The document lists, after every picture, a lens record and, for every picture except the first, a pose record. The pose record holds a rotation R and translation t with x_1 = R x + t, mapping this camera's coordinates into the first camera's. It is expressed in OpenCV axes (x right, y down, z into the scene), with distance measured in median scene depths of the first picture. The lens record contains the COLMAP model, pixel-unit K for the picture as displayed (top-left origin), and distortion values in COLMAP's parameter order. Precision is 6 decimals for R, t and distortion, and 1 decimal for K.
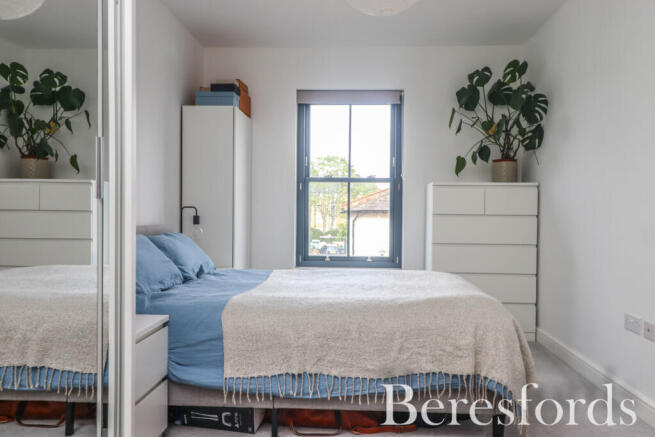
lens RADIAL K [[521.1, 0, 327.5], [0, 521.1, 218.5], [0, 0, 1]] dist [0.012210, 0.003255]
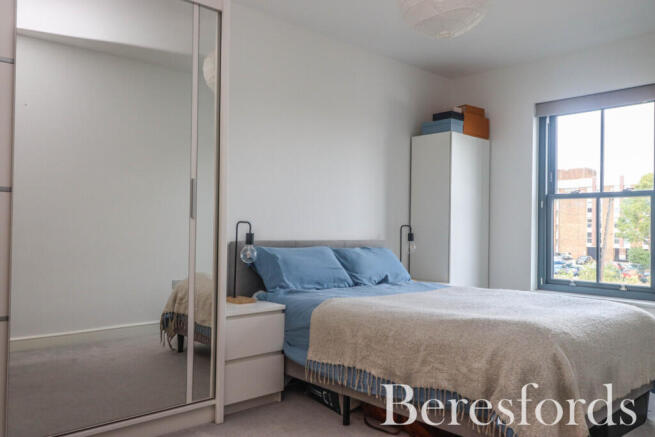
lens RADIAL K [[521.1, 0, 327.5], [0, 521.1, 218.5], [0, 0, 1]] dist [0.012210, 0.003255]
pose [[0.712207, -0.010423, -0.701892, 0.670442], [-0.019024, 0.999236, -0.034143, 0.007373], [0.701711, 0.037670, 0.711465, 0.116941]]
